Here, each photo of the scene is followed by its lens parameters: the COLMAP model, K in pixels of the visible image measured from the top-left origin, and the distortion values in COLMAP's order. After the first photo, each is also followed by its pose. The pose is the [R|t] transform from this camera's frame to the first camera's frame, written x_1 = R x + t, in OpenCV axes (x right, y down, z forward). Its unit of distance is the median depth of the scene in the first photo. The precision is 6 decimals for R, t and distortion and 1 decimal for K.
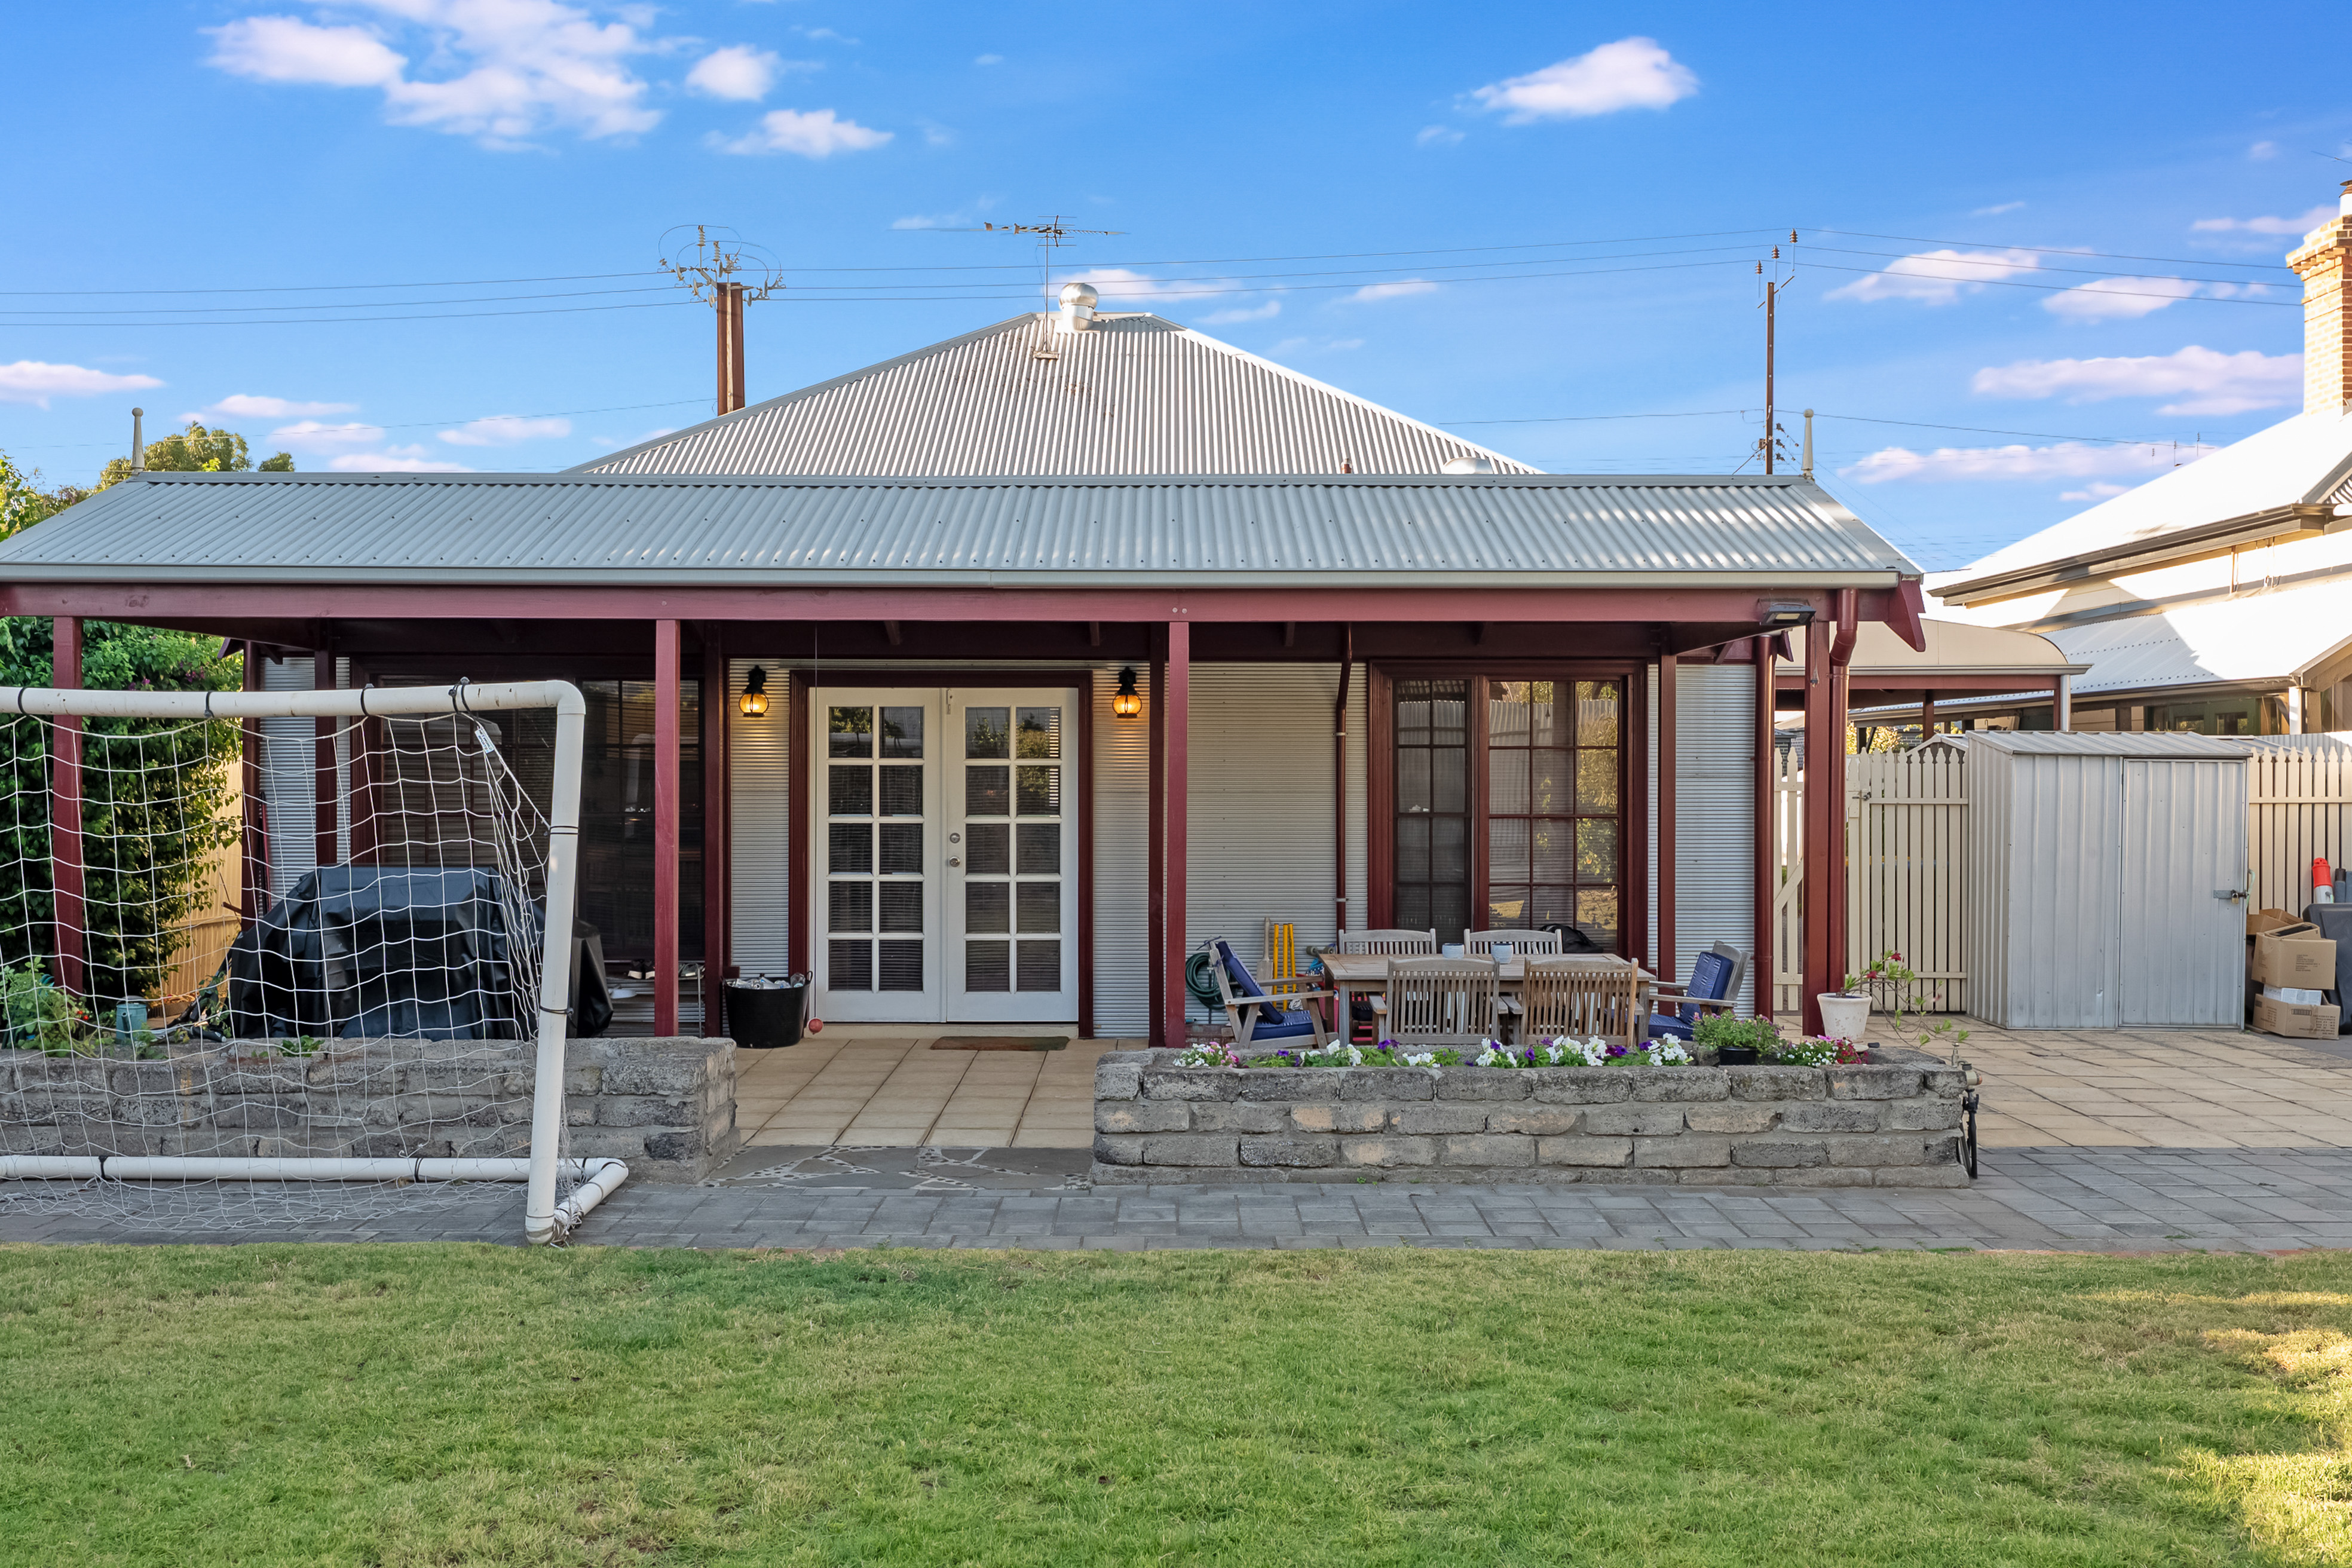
lens RADIAL K [[2100.5, 0, 1176.0], [0, 2100.5, 784.0], [0, 0, 1]] dist [-0.000510, -0.002814]
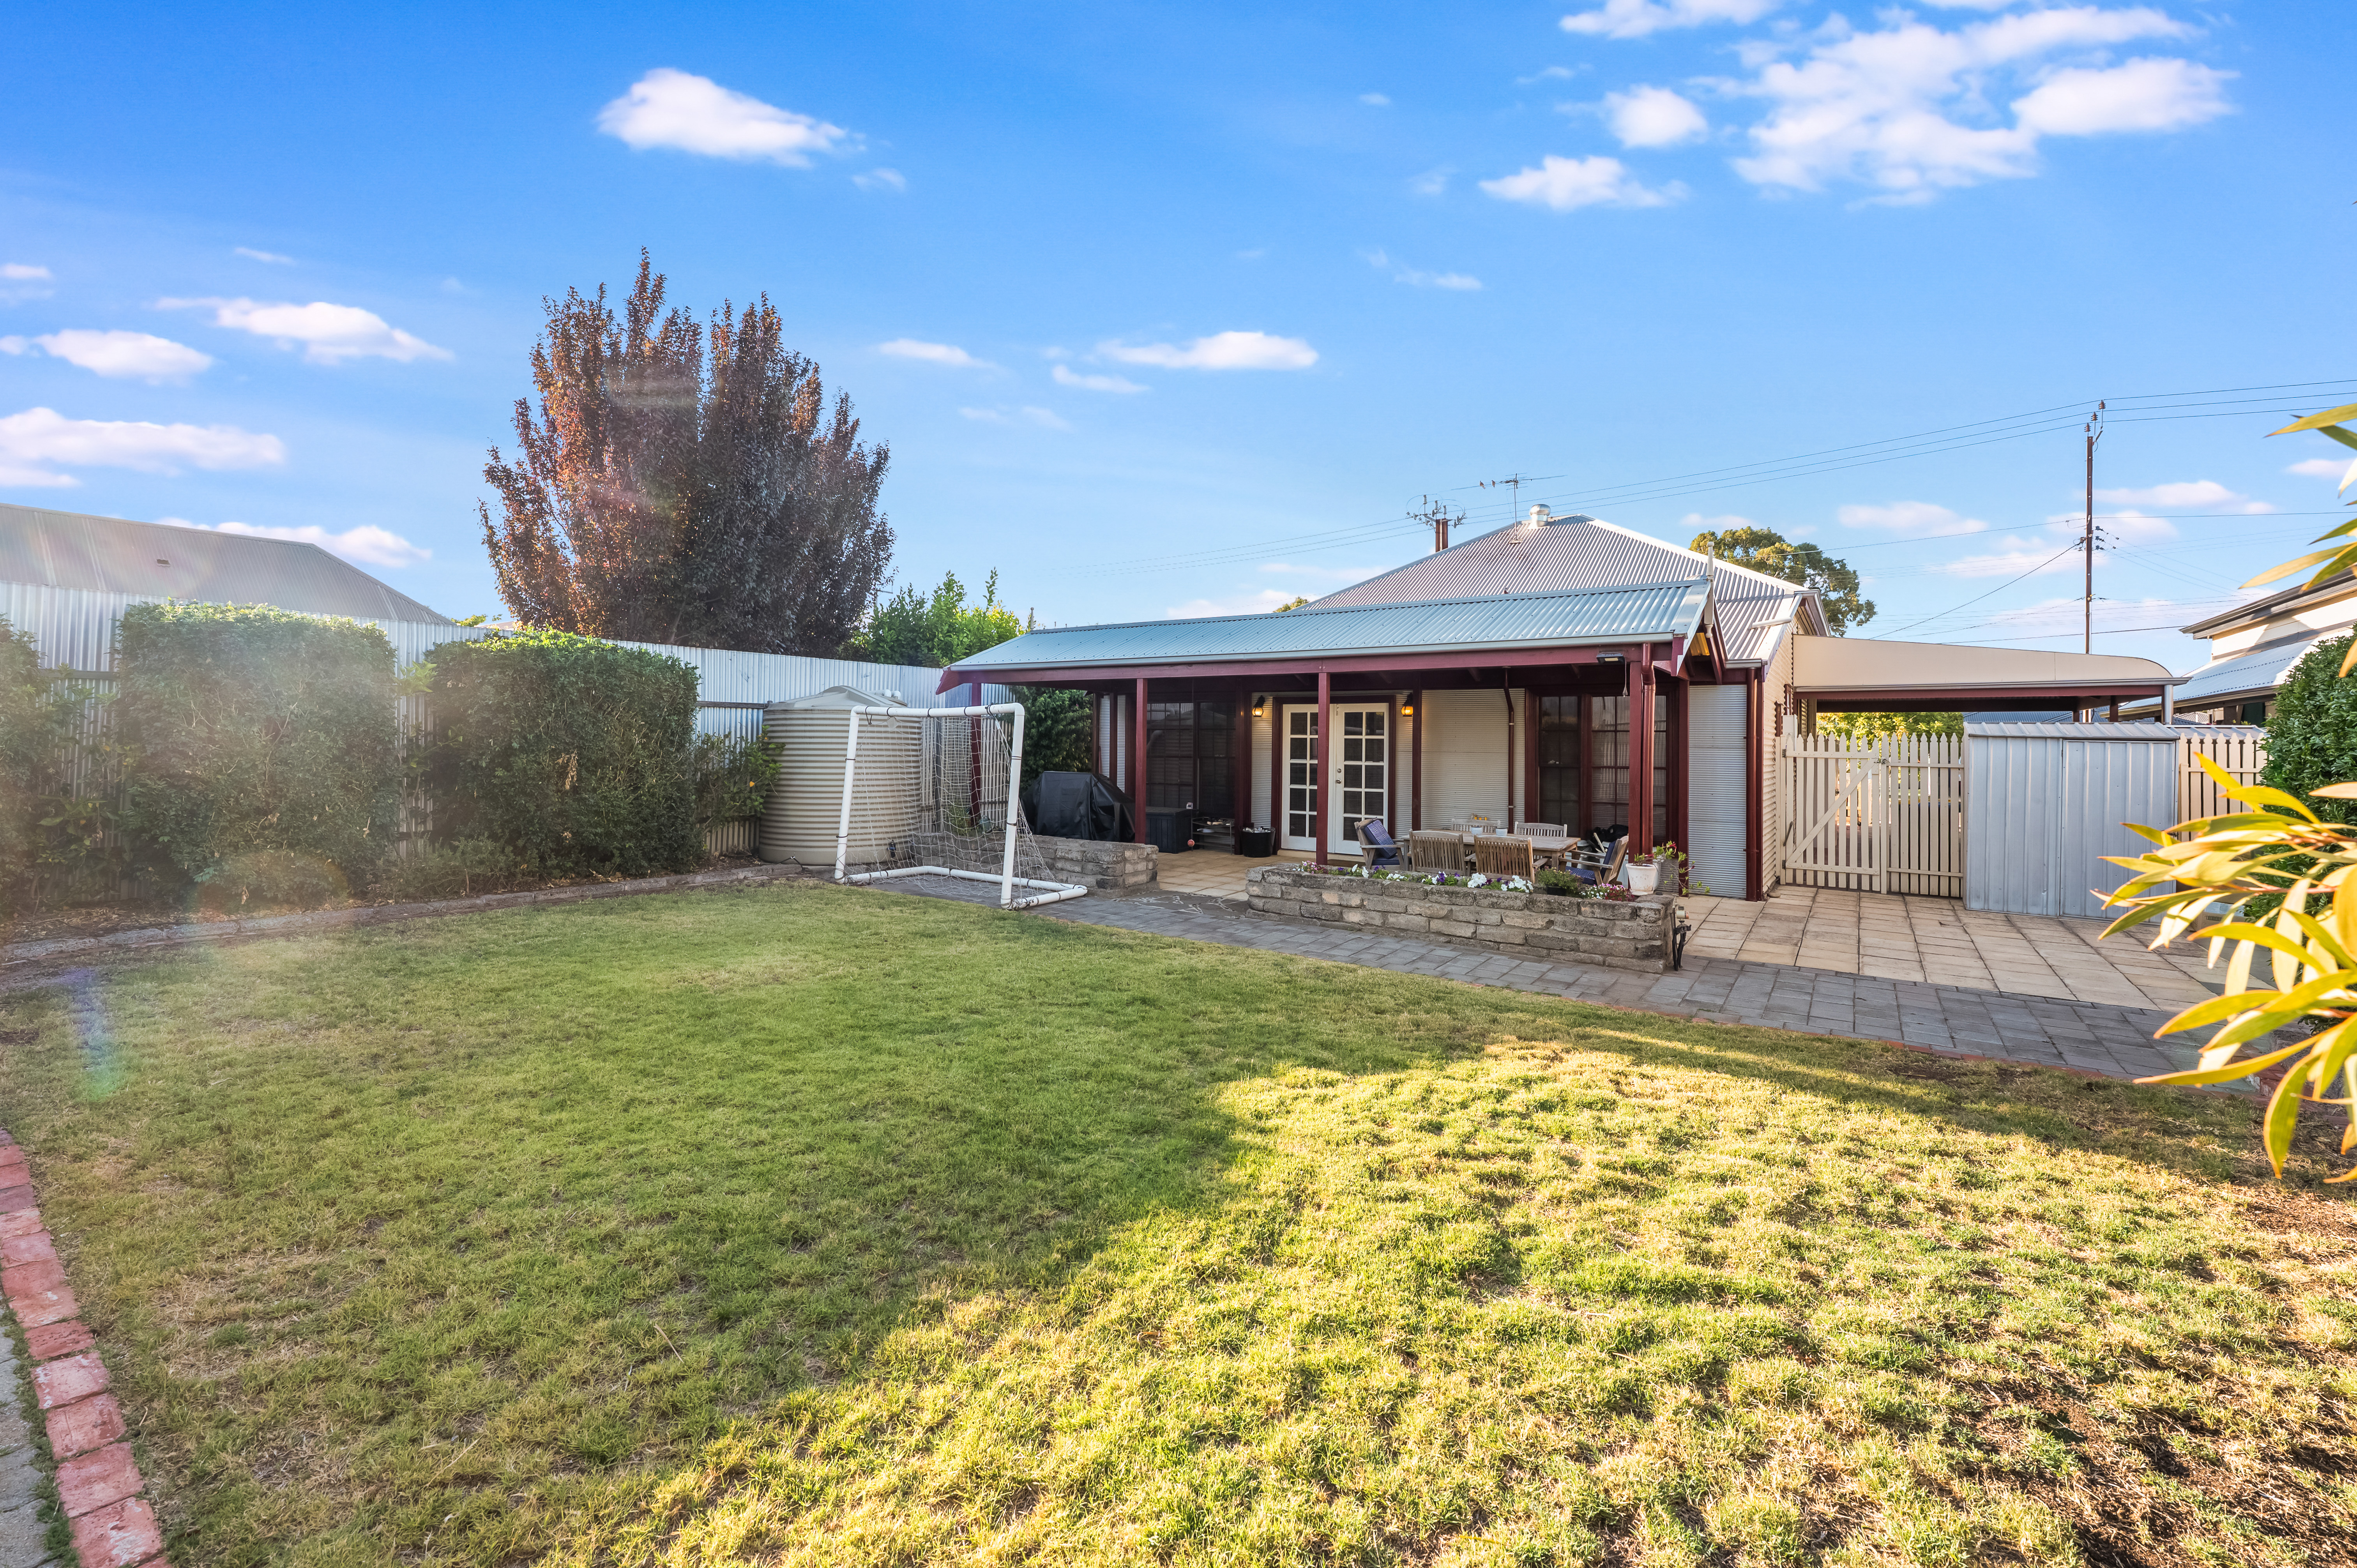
lens RADIAL K [[979.4, 0, 1180.2], [0, 979.4, 736.0], [0, 0, 1]] dist [0.001792, 0.000182]
pose [[0.816179, 0.006171, -0.577766, 0.362523], [-0.015108, 0.999829, -0.010663, 0.002452], [0.577602, 0.017432, 0.816132, 0.050838]]
